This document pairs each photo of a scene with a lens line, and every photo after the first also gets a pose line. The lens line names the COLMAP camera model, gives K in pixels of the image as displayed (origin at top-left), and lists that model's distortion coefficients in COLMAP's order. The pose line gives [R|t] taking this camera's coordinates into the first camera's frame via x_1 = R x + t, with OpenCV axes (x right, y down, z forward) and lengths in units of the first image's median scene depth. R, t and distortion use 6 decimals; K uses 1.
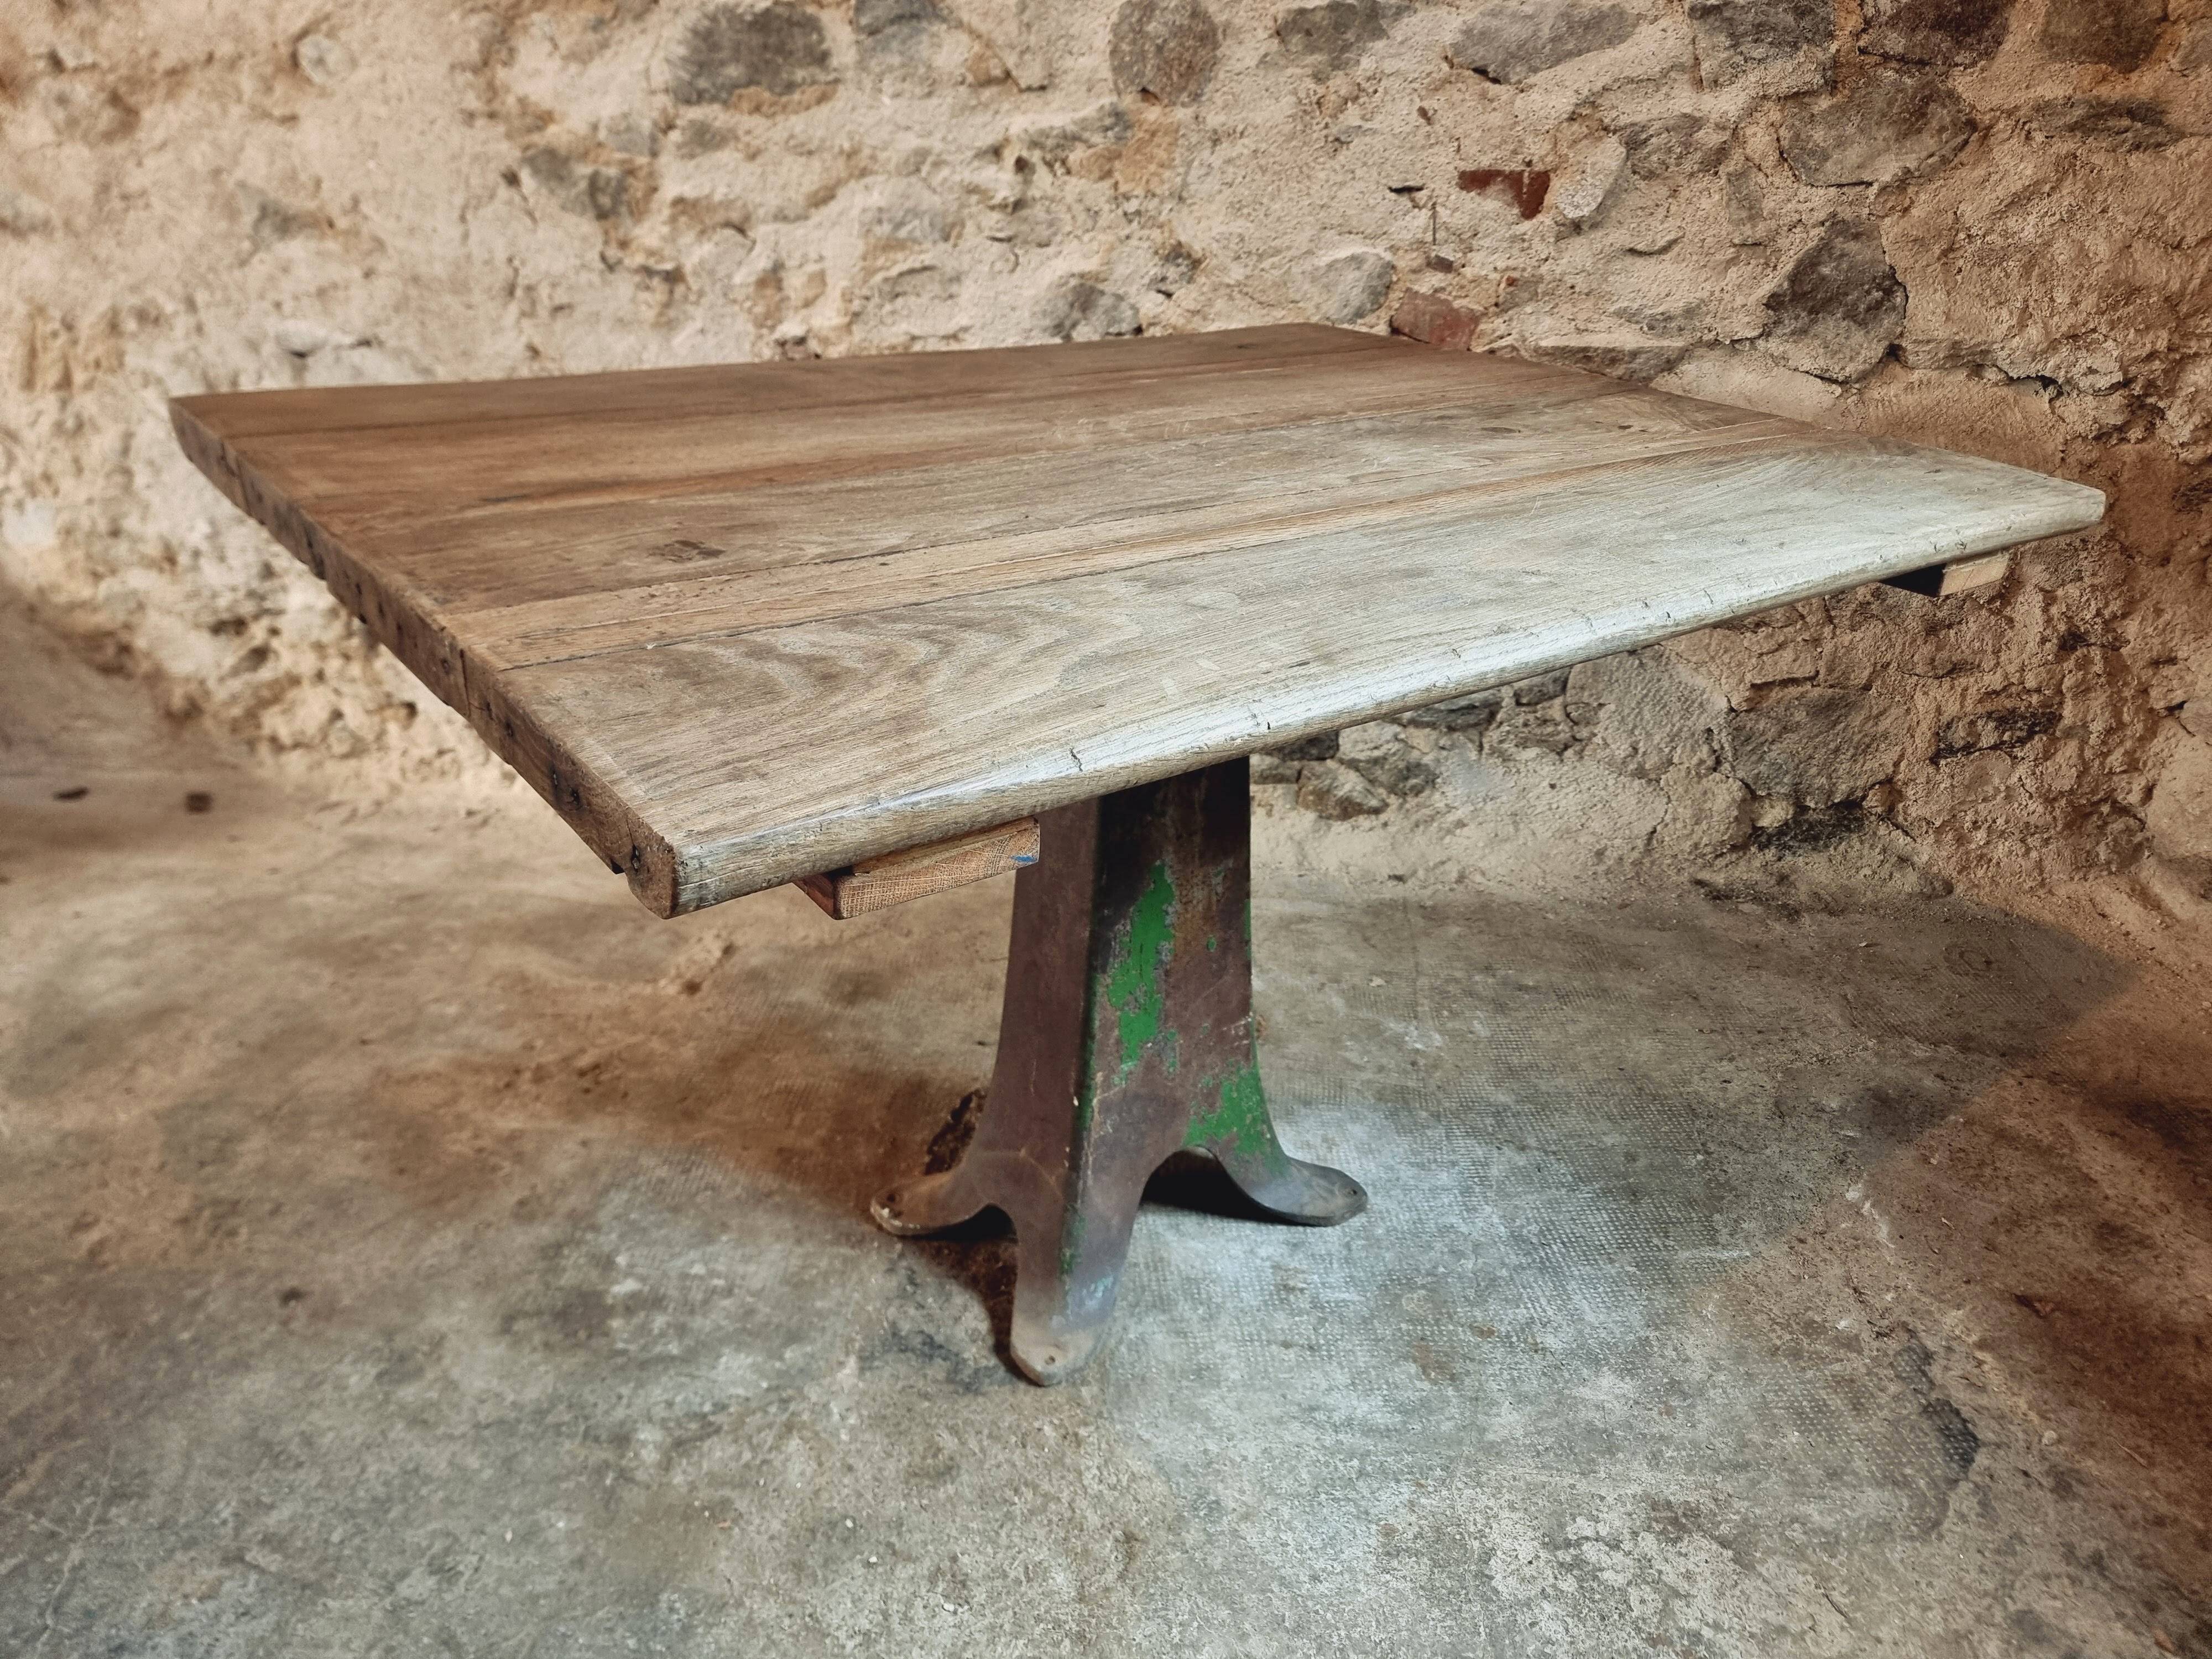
lens RADIAL K [[1531.4, 0, 1116.0], [0, 1531.4, 834.6], [0, 0, 1]] dist [0.040719, -0.035566]
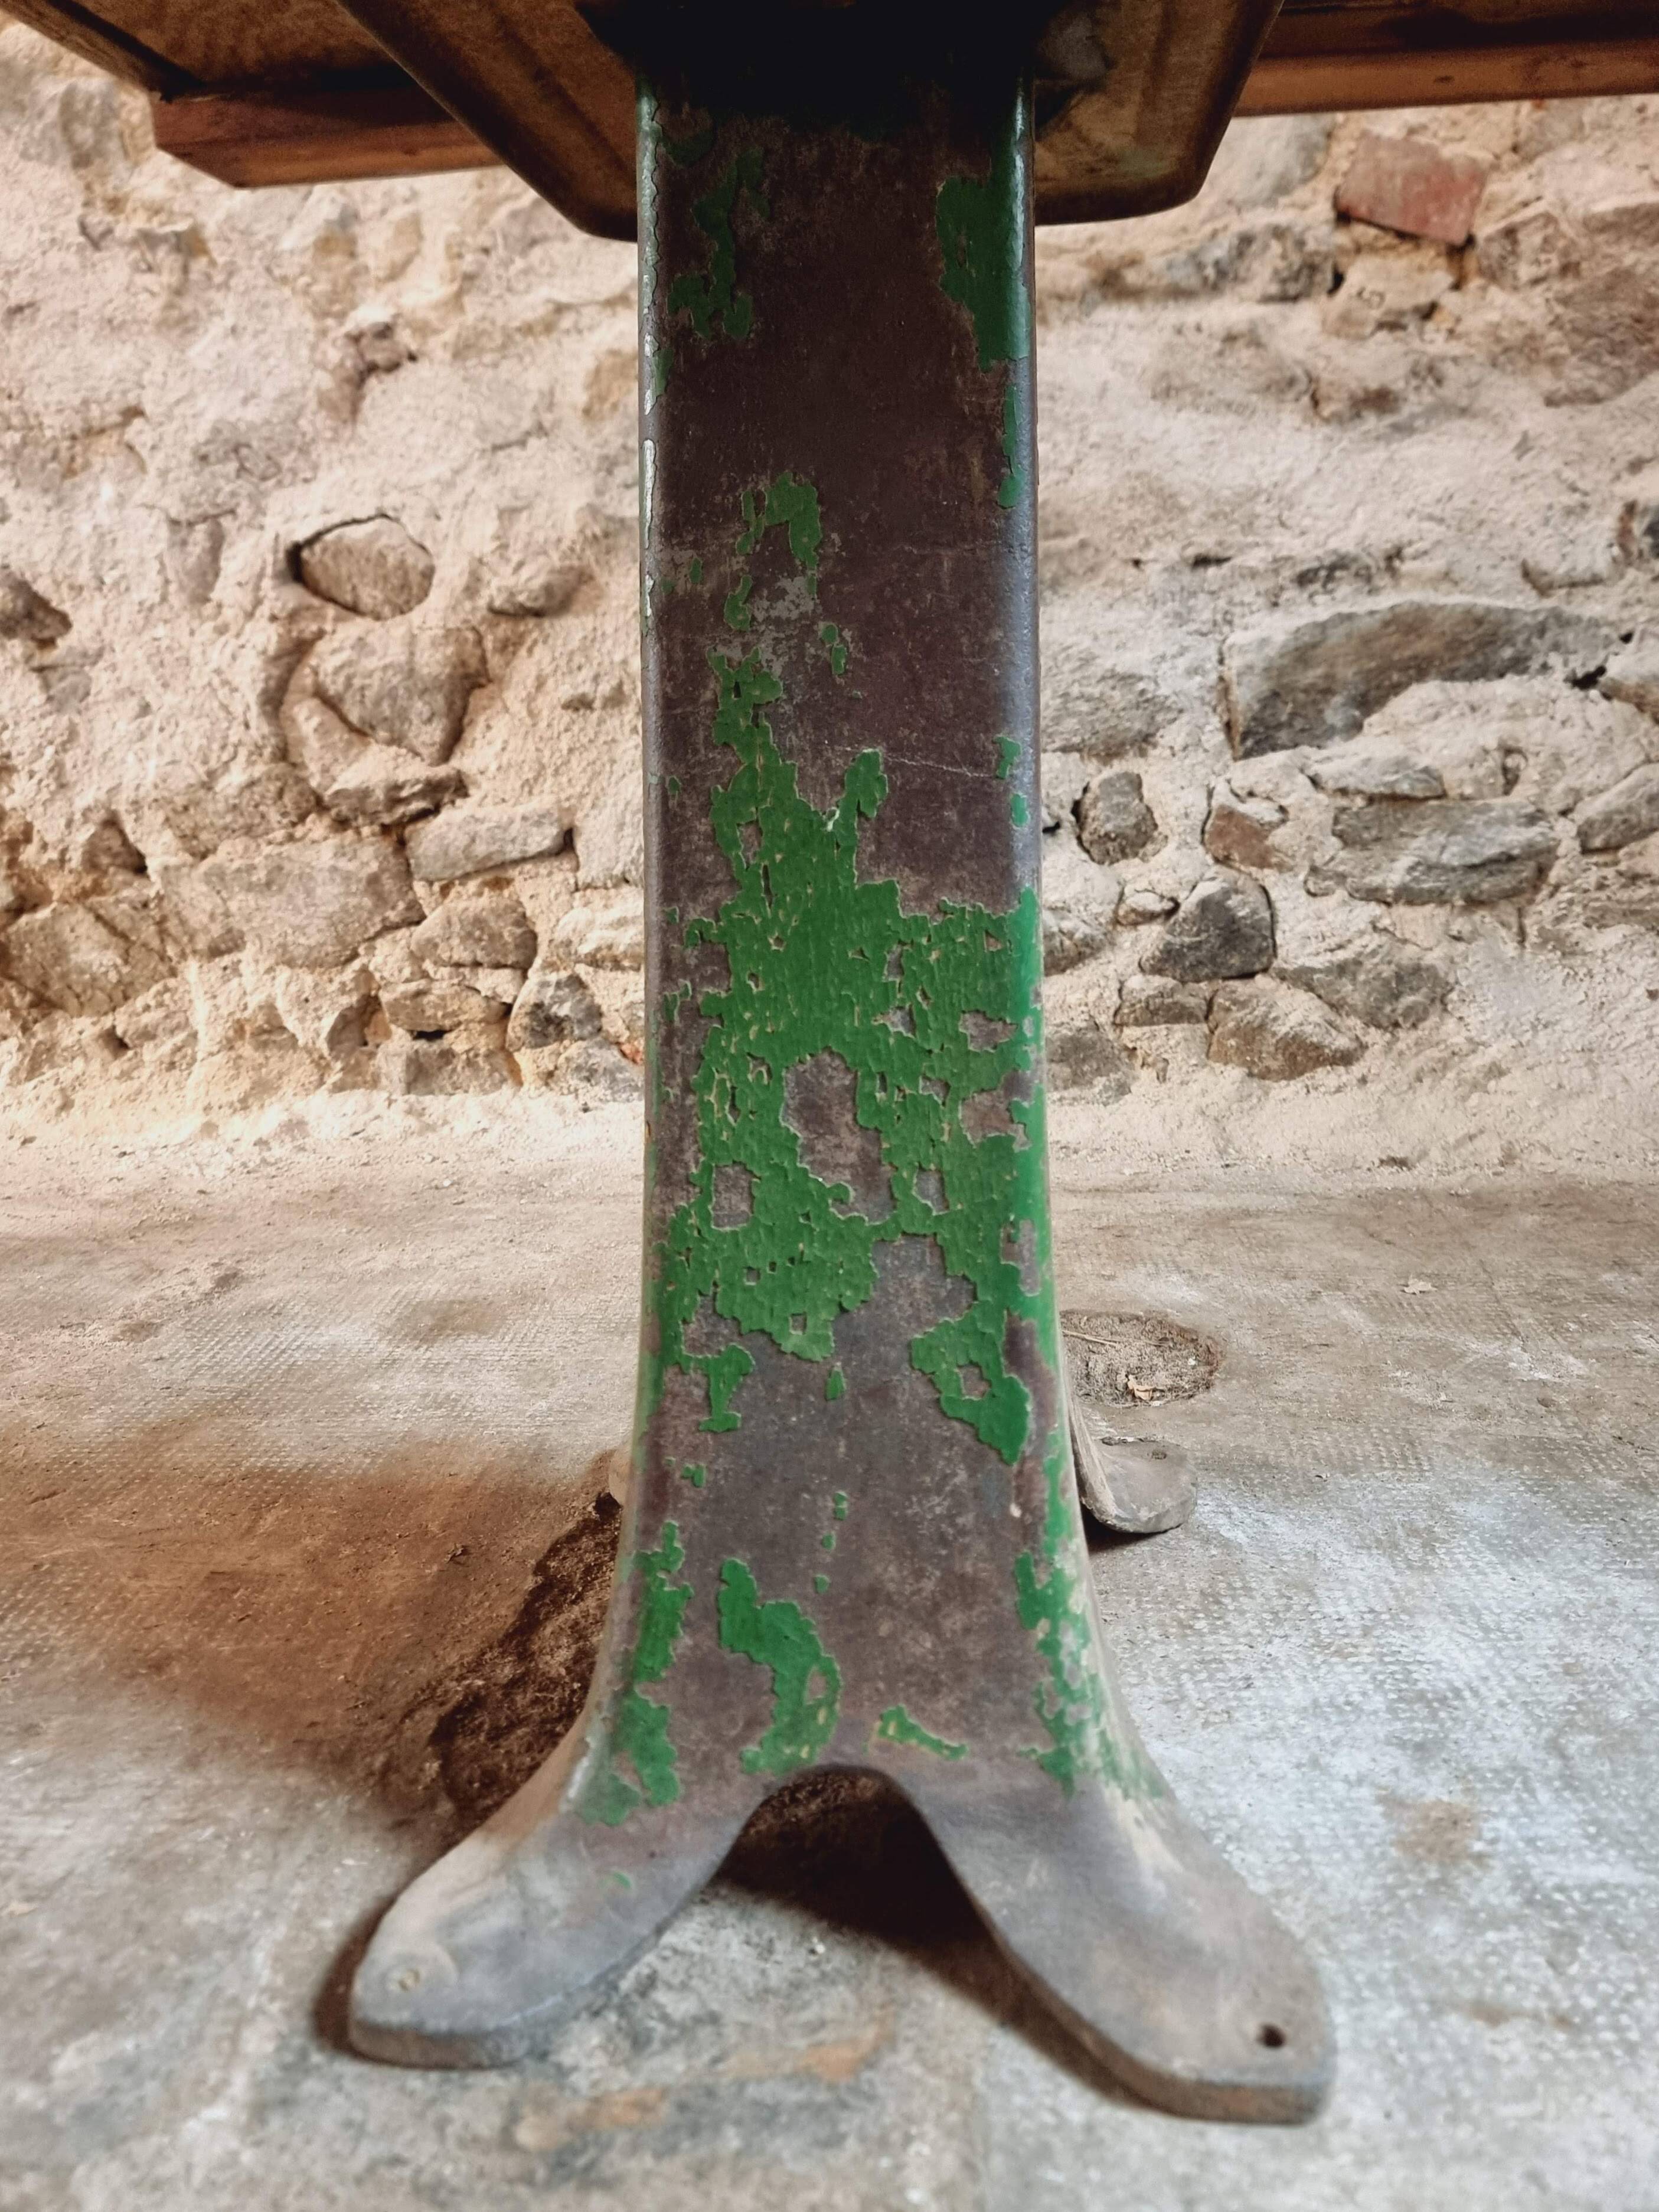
lens RADIAL K [[1651.0, 0, 816.5], [0, 1651.0, 1128.2], [0, 0, 1]] dist [0.052940, -0.051338]
pose [[0.998597, -0.036760, -0.038110, -0.014048], [0.029079, 0.982220, -0.185467, 0.146469], [0.044250, 0.184099, 0.981911, 0.426027]]
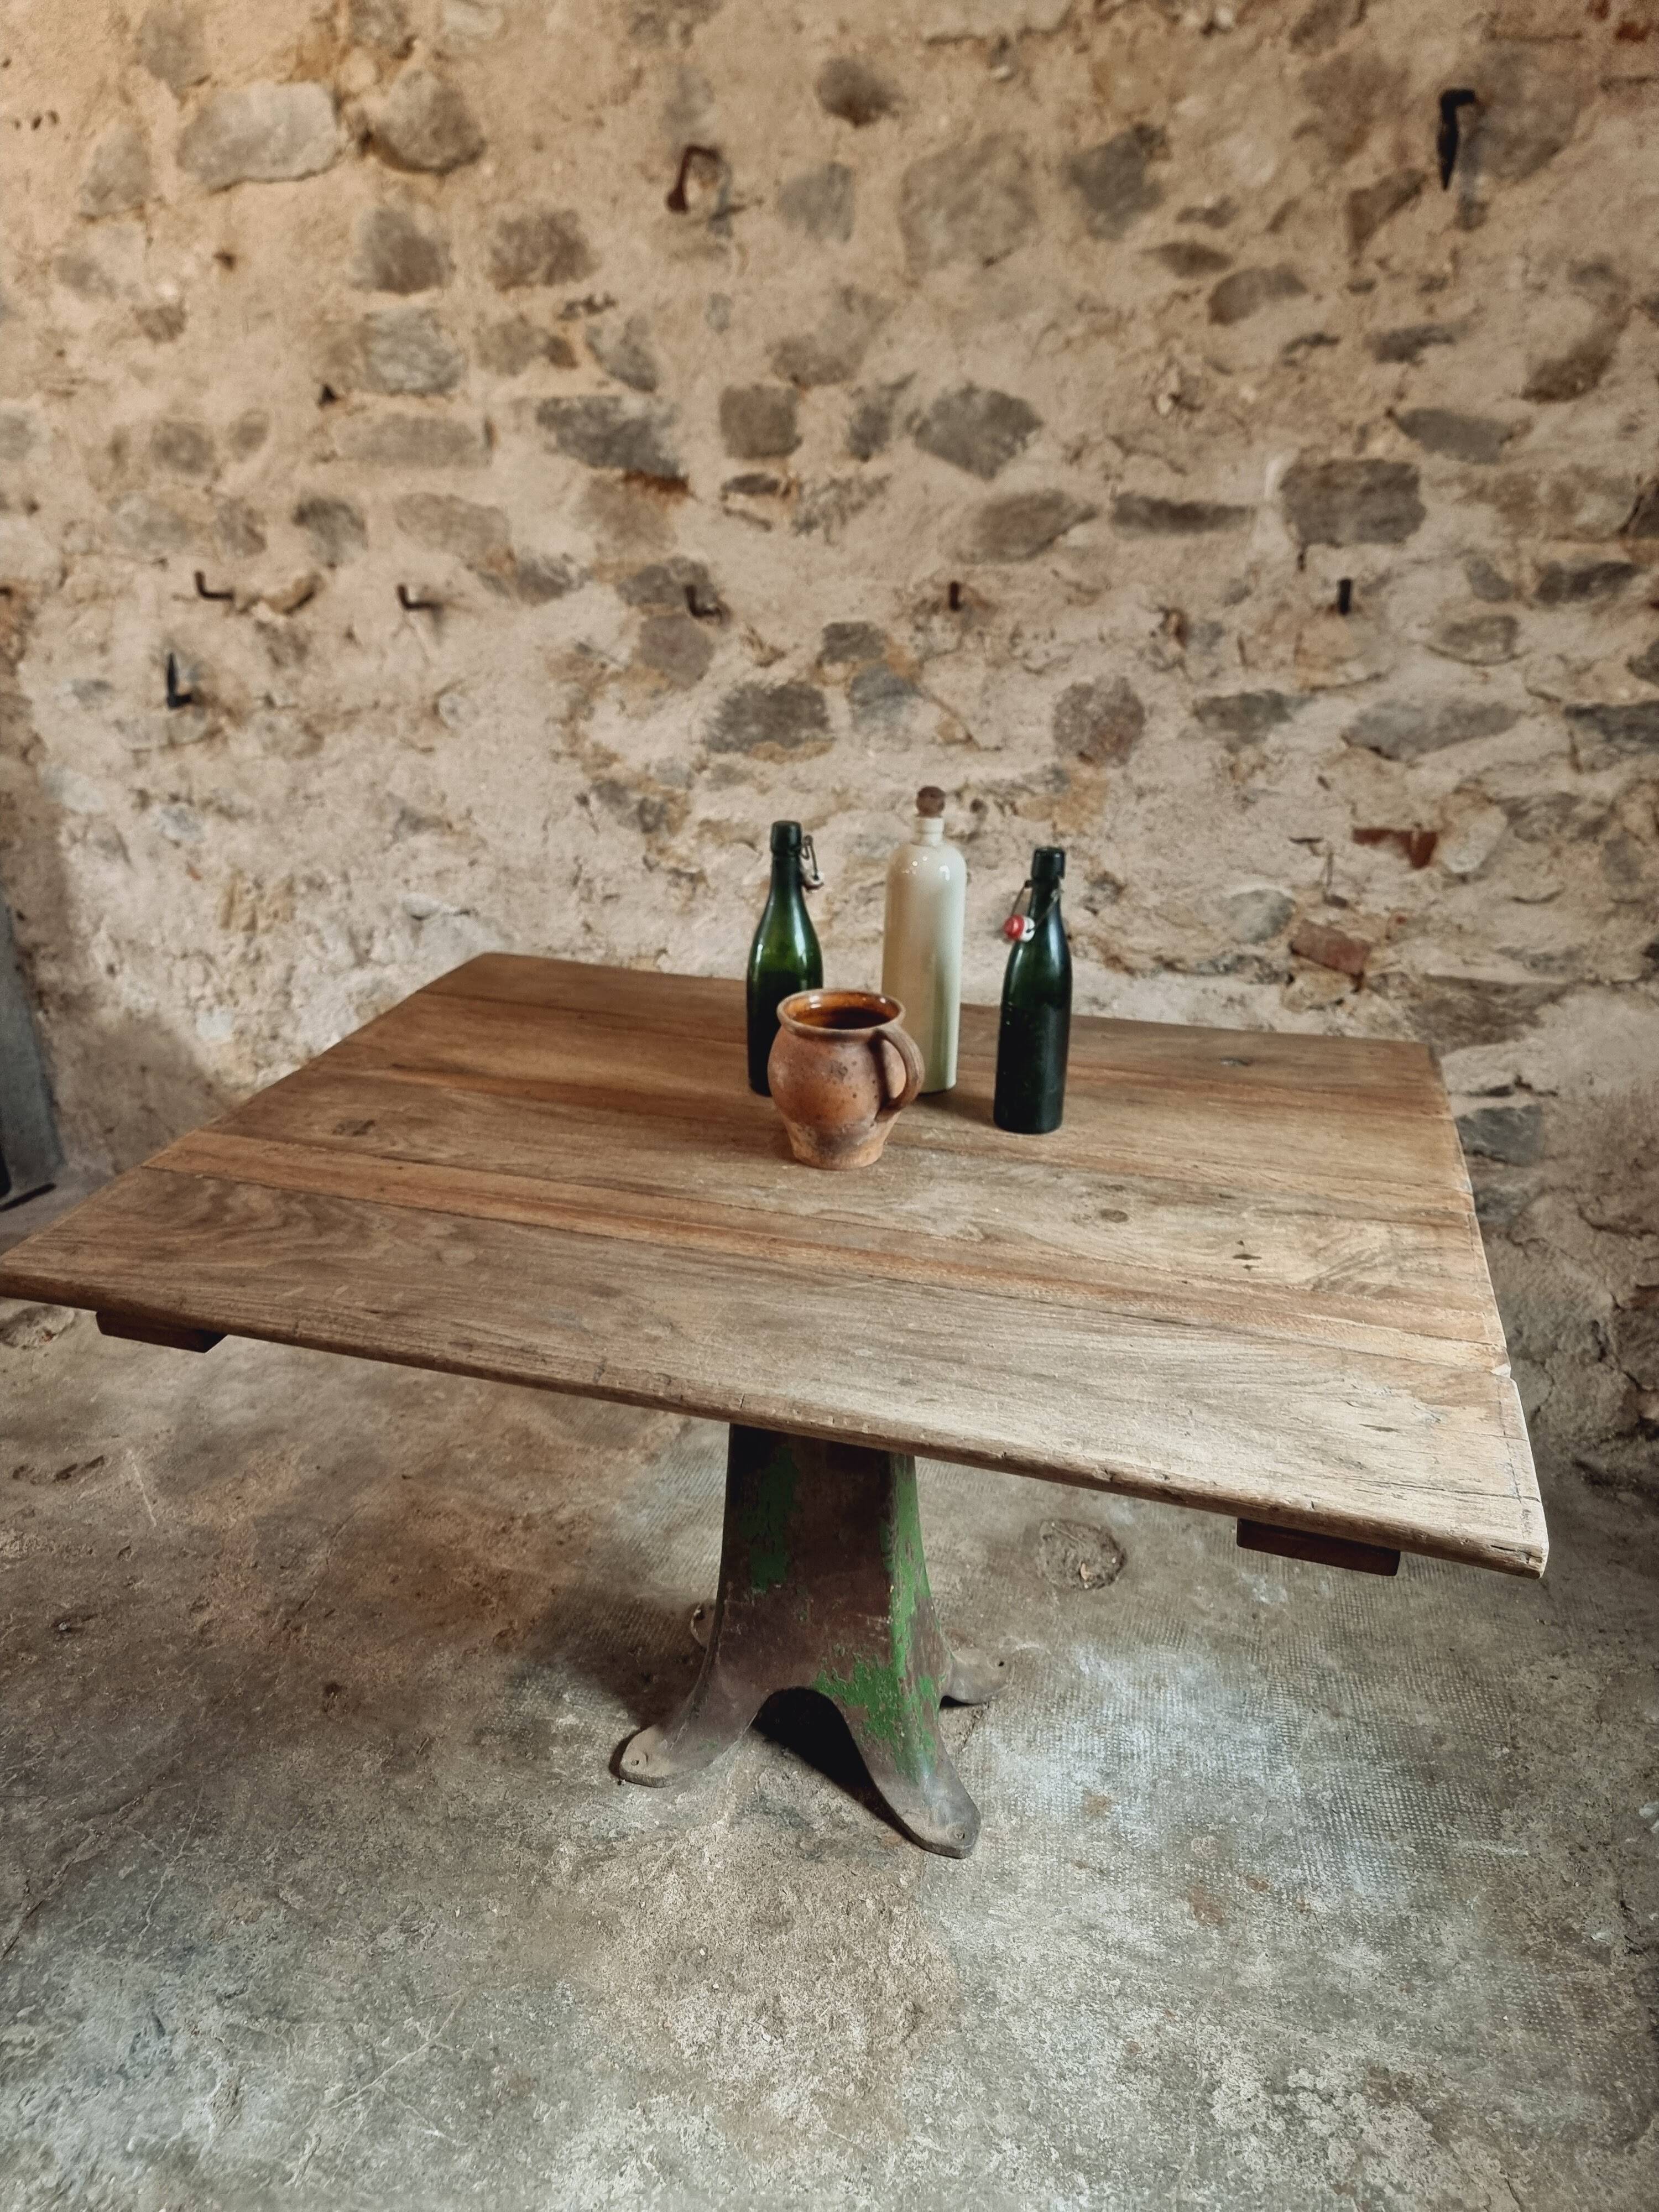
lens RADIAL K [[1519.0, 0, 801.8], [0, 1519.0, 1114.0], [0, 0, 1]] dist [0.068040, -0.068164]
pose [[0.972175, 0.070986, -0.223241, 0.091250], [-0.086353, 0.994467, -0.059830, -0.112728], [0.217759, 0.077442, 0.972925, -0.179426]]
